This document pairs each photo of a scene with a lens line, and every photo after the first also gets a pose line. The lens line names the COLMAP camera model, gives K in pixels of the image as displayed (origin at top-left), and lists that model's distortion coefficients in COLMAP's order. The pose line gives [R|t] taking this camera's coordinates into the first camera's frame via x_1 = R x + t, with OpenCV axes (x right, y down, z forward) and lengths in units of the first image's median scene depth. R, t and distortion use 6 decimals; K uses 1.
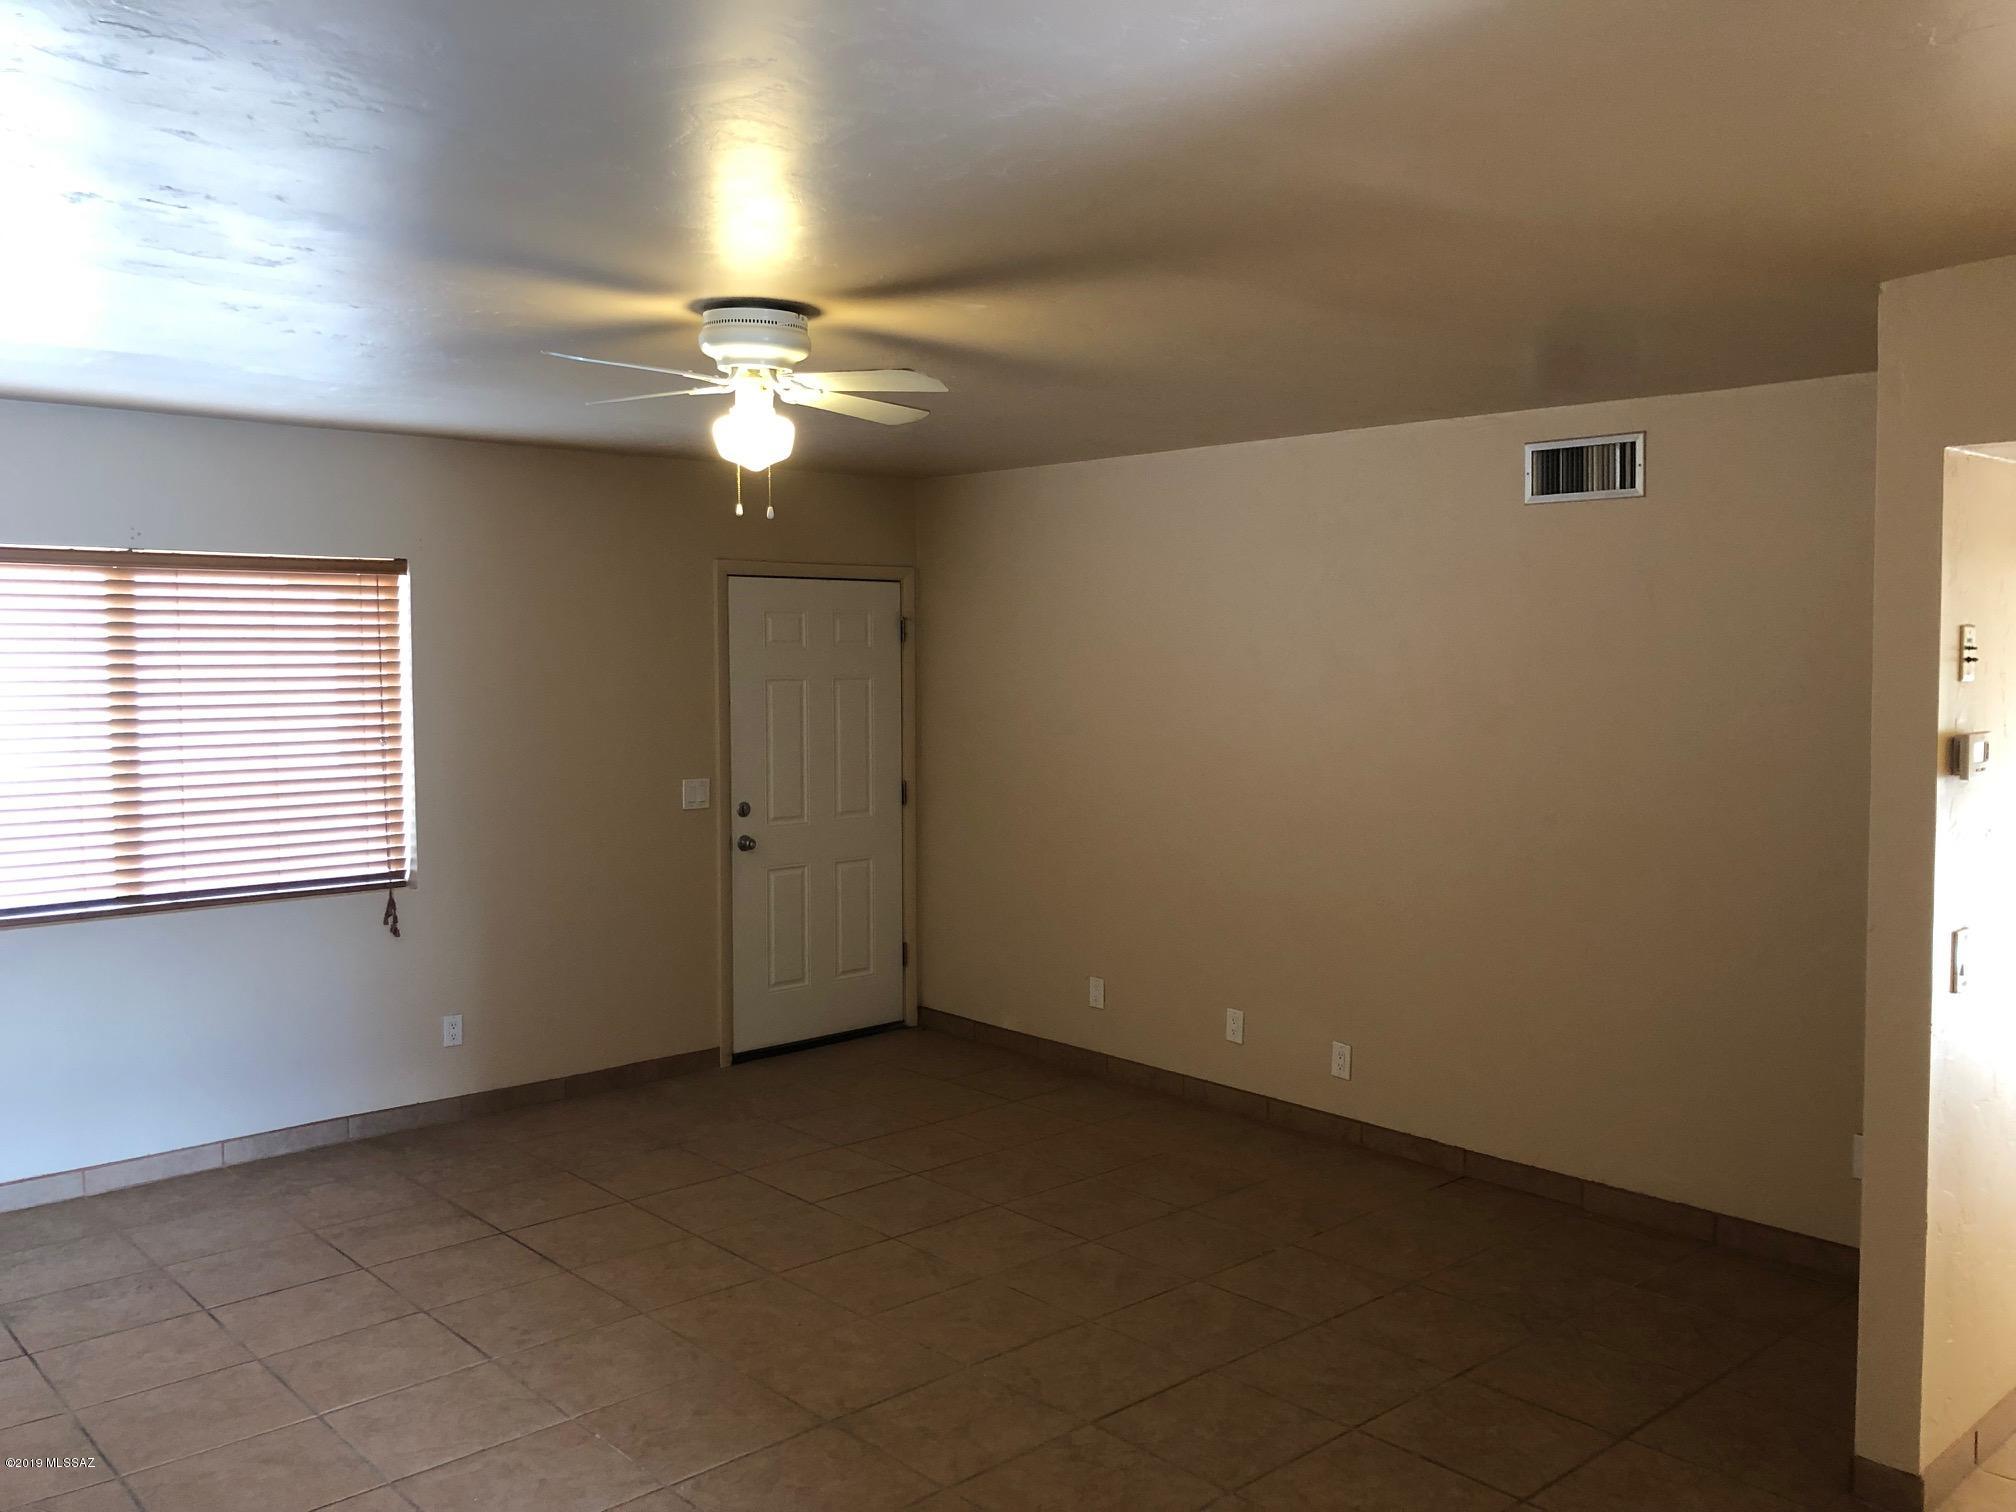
lens RADIAL K [[1642.4, 0, 1008.0], [0, 1642.4, 756.0], [0, 0, 1]] dist [0.084045, -0.117193]
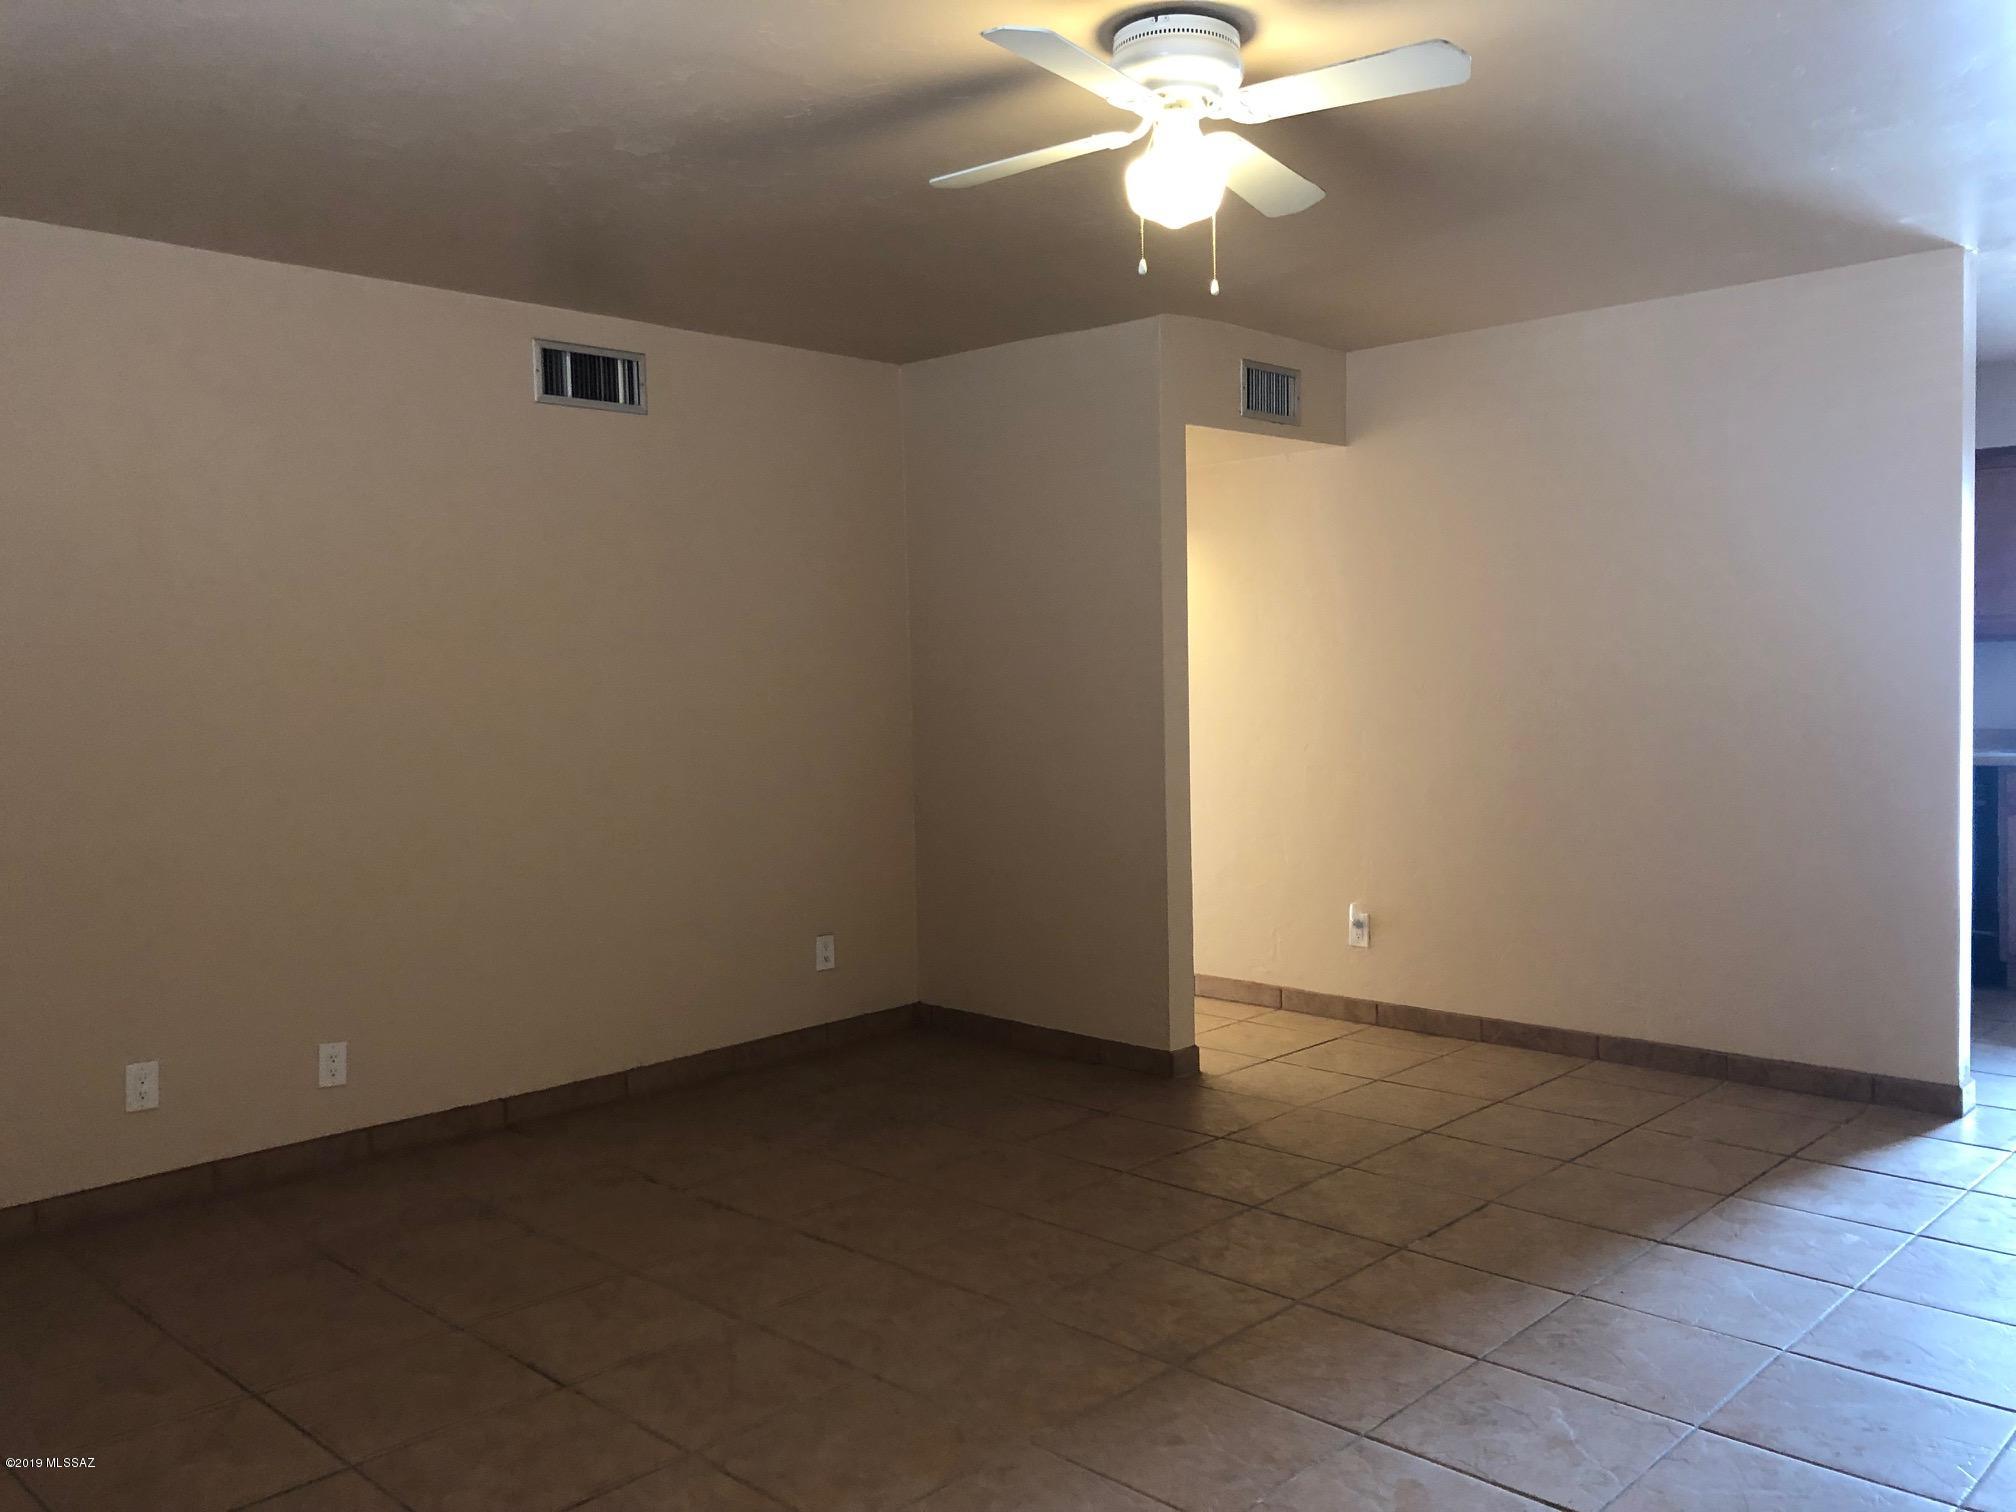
lens RADIAL K [[1642.4, 0, 1008.0], [0, 1642.4, 756.0], [0, 0, 1]] dist [0.084045, -0.117193]
pose [[-0.056451, -0.051672, 0.997067, -0.907554], [0.086866, 0.994619, 0.056463, 0.030824], [-0.994619, 0.089799, -0.051659, 1.063902]]
